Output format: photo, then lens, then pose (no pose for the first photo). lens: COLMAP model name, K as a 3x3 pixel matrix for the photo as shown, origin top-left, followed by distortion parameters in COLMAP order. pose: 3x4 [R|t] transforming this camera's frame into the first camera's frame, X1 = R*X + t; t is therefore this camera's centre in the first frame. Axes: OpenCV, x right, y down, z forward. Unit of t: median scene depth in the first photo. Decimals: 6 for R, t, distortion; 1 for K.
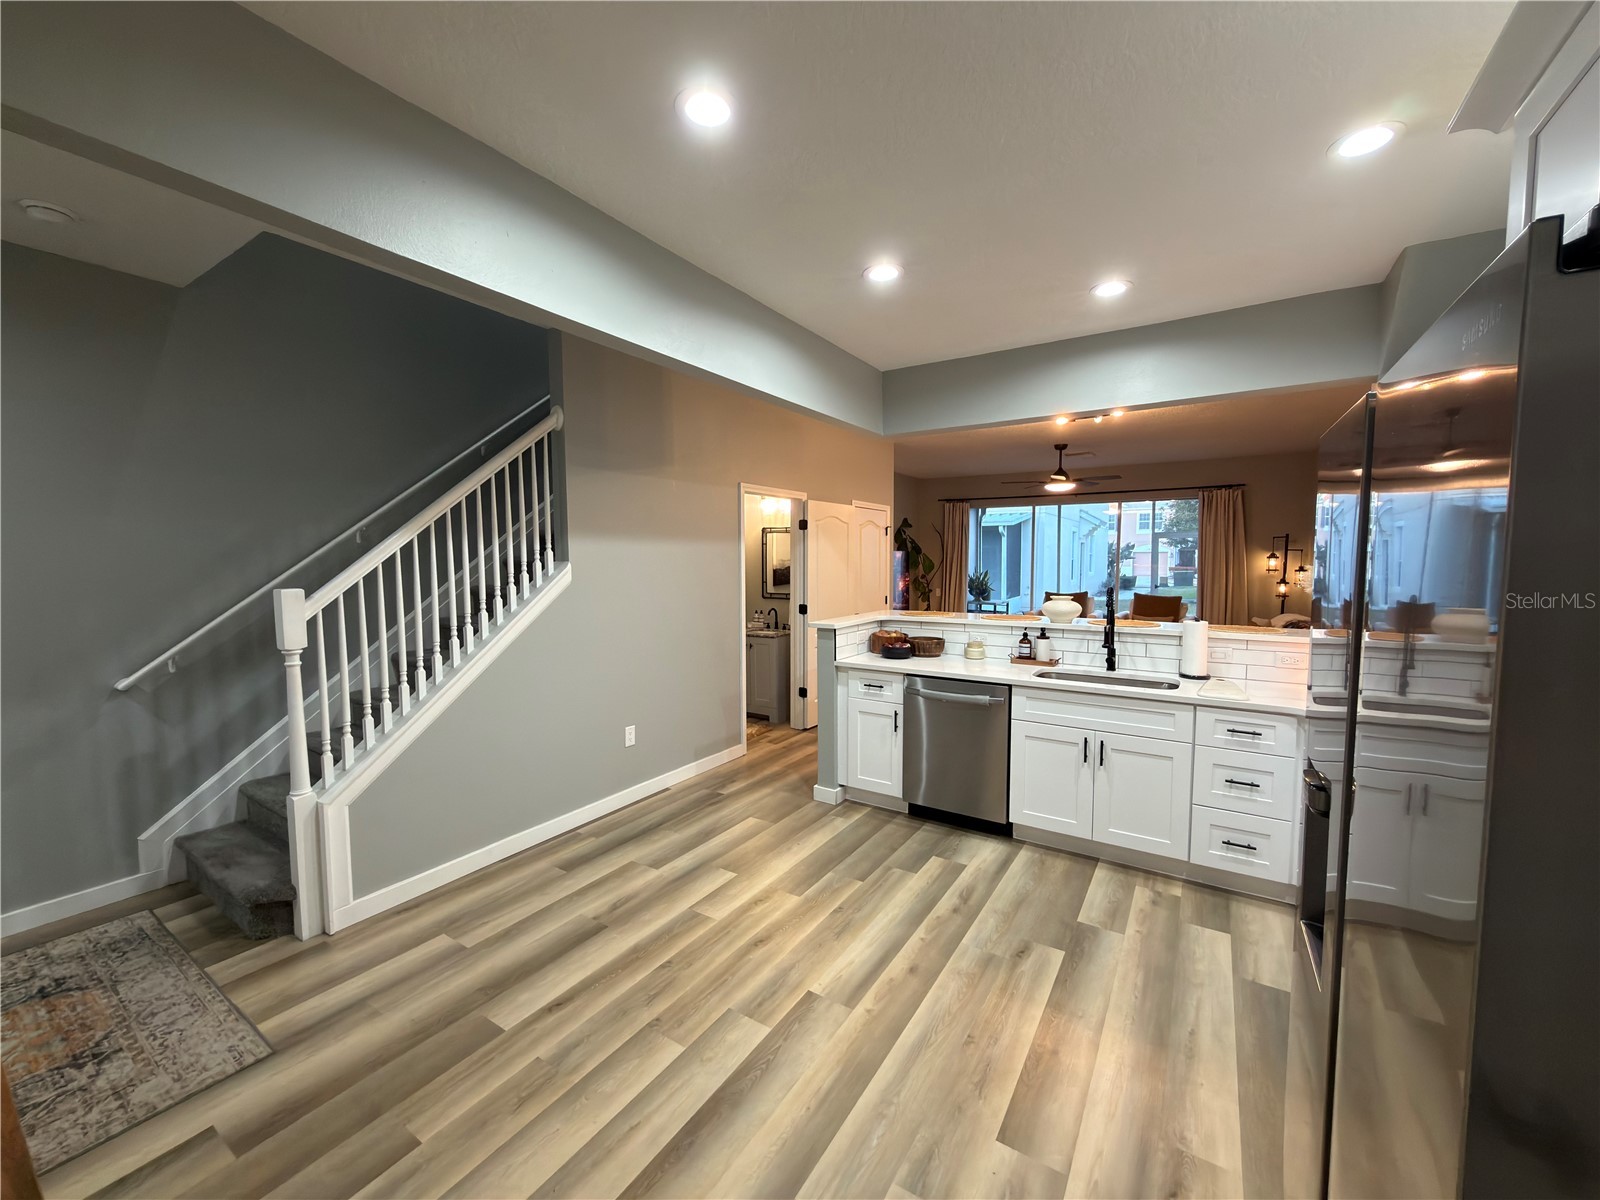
lens RADIAL K [[634.8, 0, 800.0], [0, 634.8, 600.0], [0, 0, 1]] dist [0.001490, 0.000278]
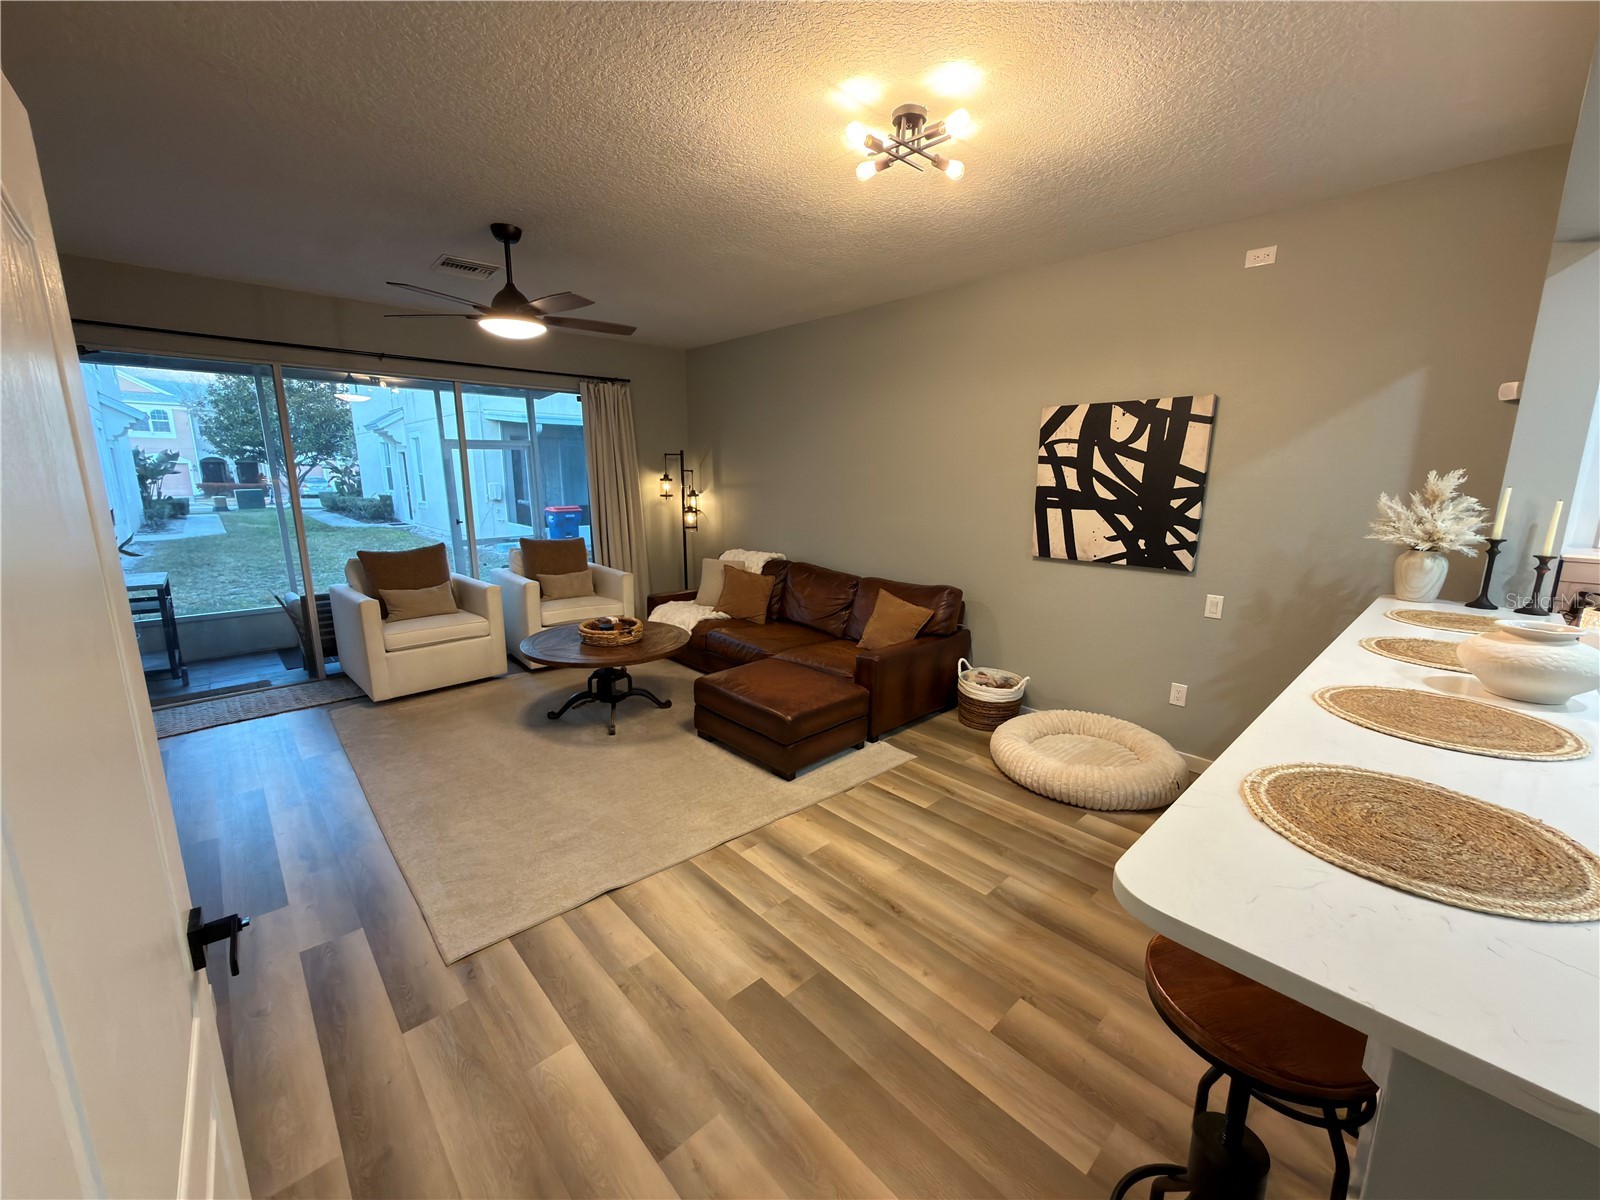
lens RADIAL K [[638.5, 0, 800.0], [0, 638.5, 600.0], [0, 0, 1]] dist [0.001293, 0.000261]
pose [[0.246553, -0.188534, 0.950614, -0.025152], [0.059471, 0.981989, 0.179332, -0.110545], [-0.967303, 0.012319, 0.253324, 1.338443]]
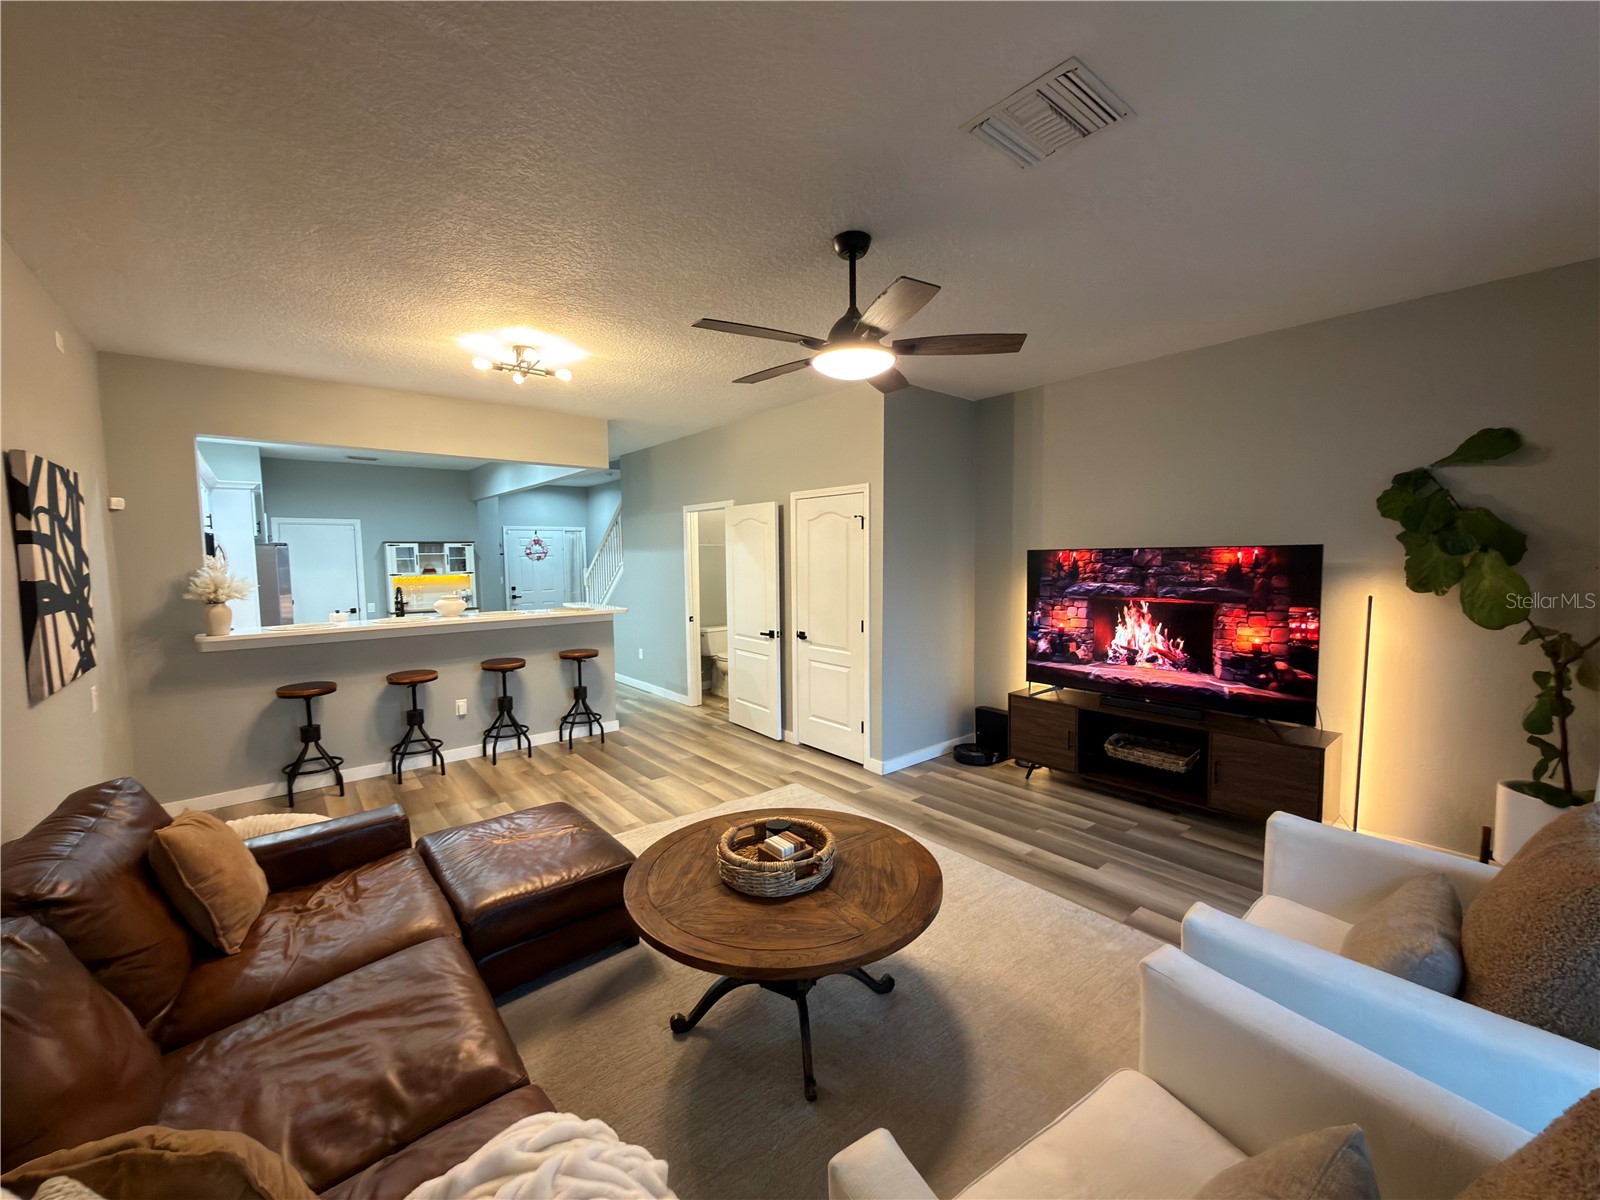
lens RADIAL K [[638.5, 0, 800.0], [0, 638.5, 600.0], [0, 0, 1]] dist [0.001293, 0.000261]
pose [[-0.300585, 0.077131, -0.950631, 1.469806], [-0.054044, 0.993746, 0.097717, -0.166729], [0.952223, 0.080748, -0.294536, 2.112338]]
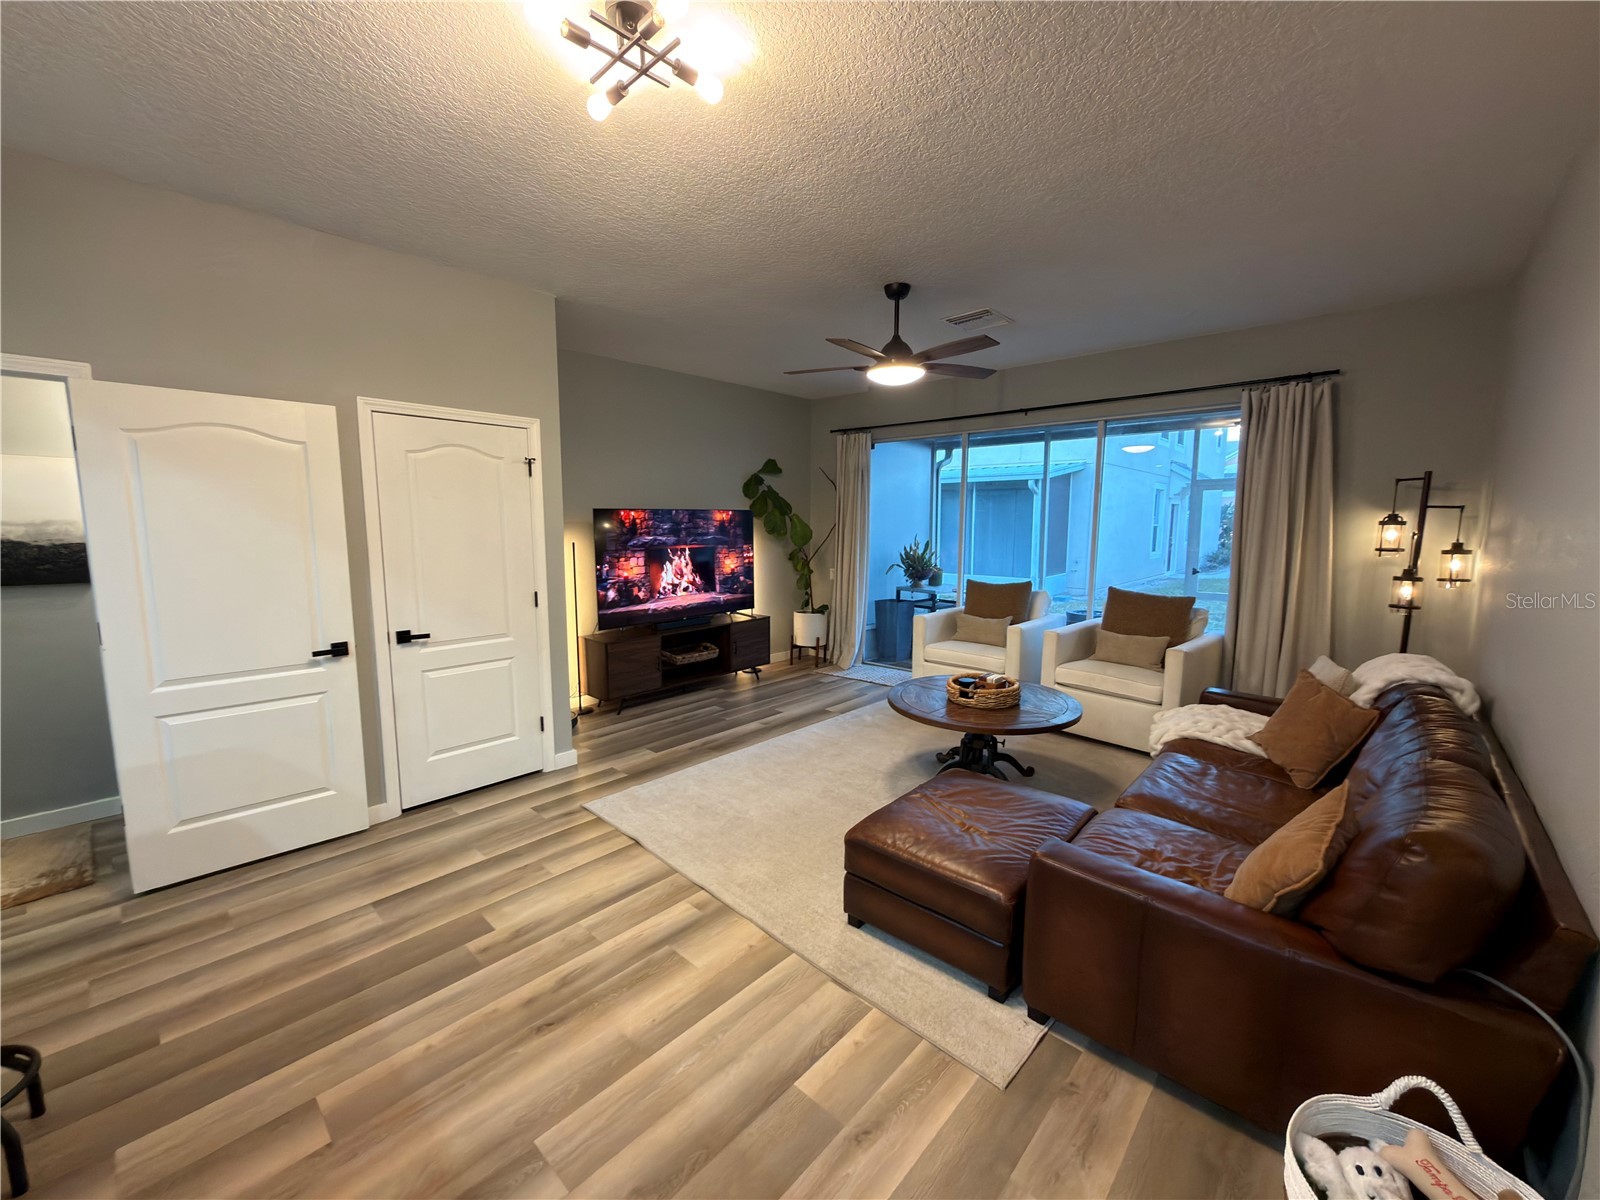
lens RADIAL K [[638.5, 0, 800.0], [0, 638.5, 600.0], [0, 0, 1]] dist [0.001293, 0.000261]
pose [[0.985392, 0.025652, -0.168358, 0.826520], [-0.016363, 0.998278, 0.056335, -0.061875], [0.169514, -0.052757, 0.984115, 0.958326]]
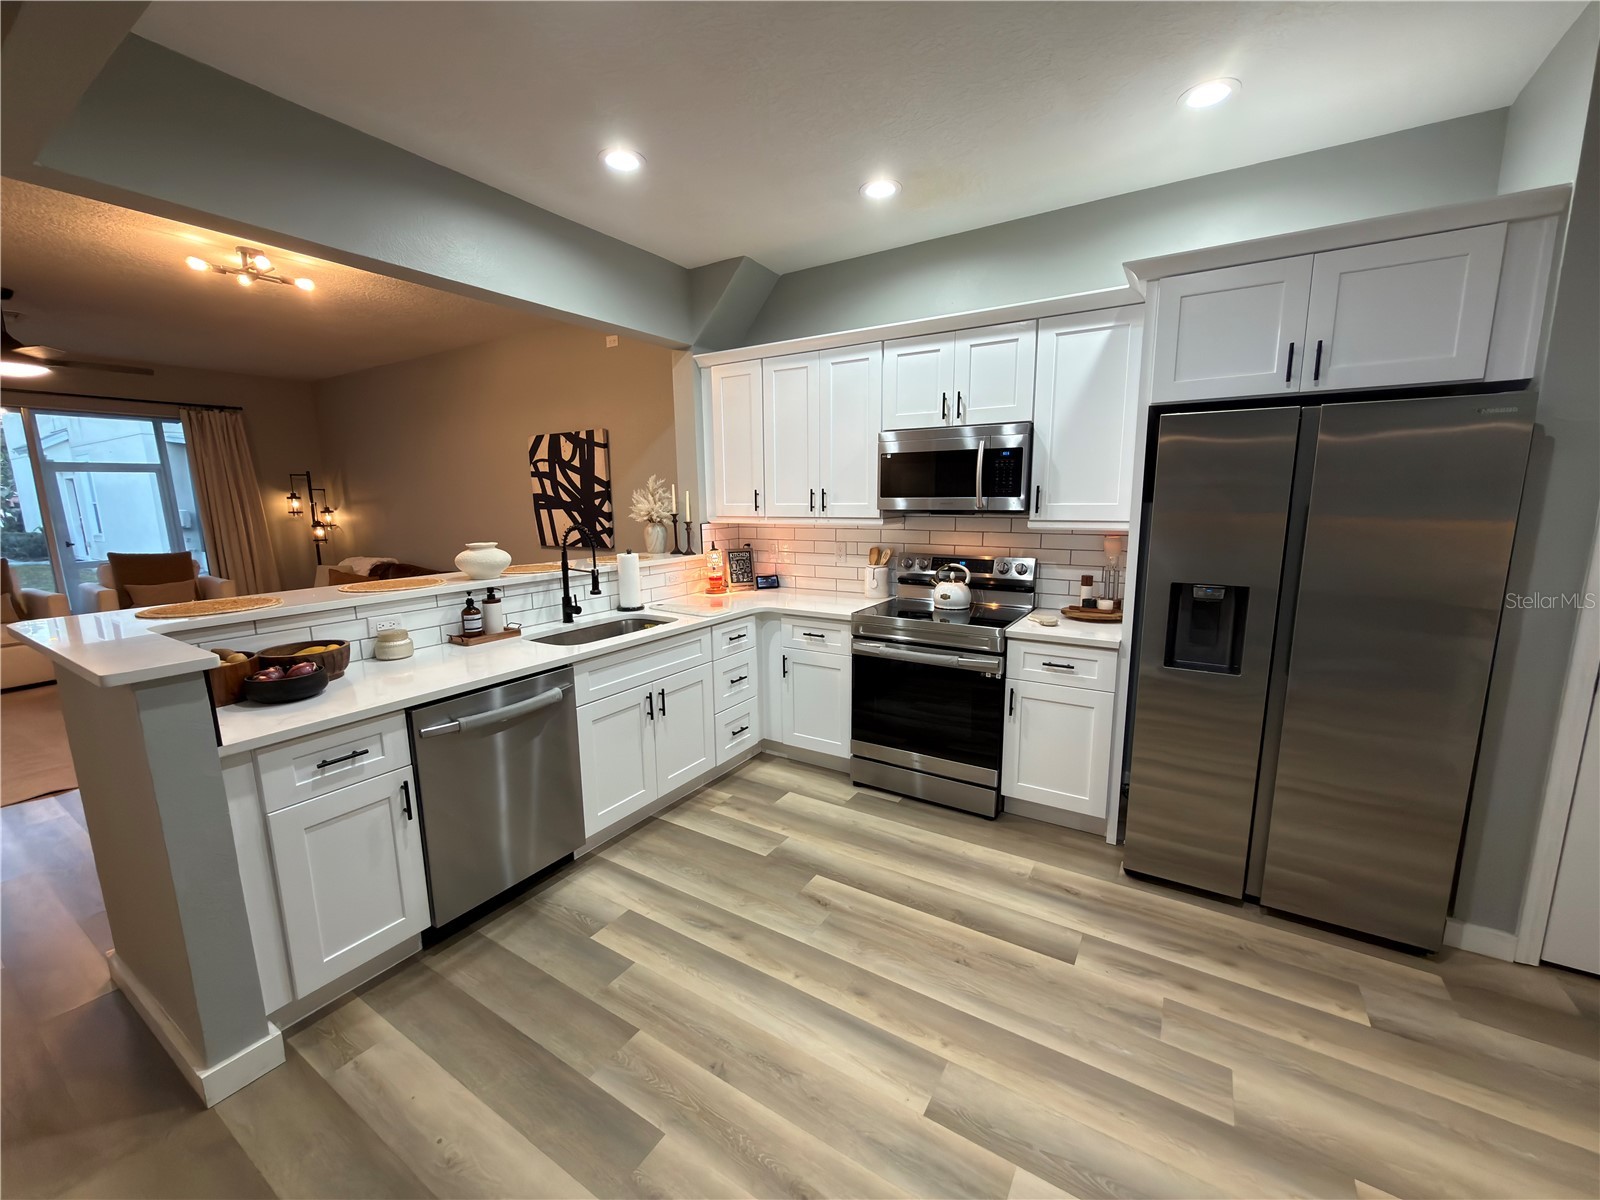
lens RADIAL K [[634.8, 0, 800.0], [0, 634.8, 600.0], [0, 0, 1]] dist [0.001490, 0.000278]
pose [[-0.011485, -0.161659, 0.986780, -0.340838], [0.078495, 0.983654, 0.162060, -0.032151], [-0.996848, 0.079318, 0.001392, 0.648756]]
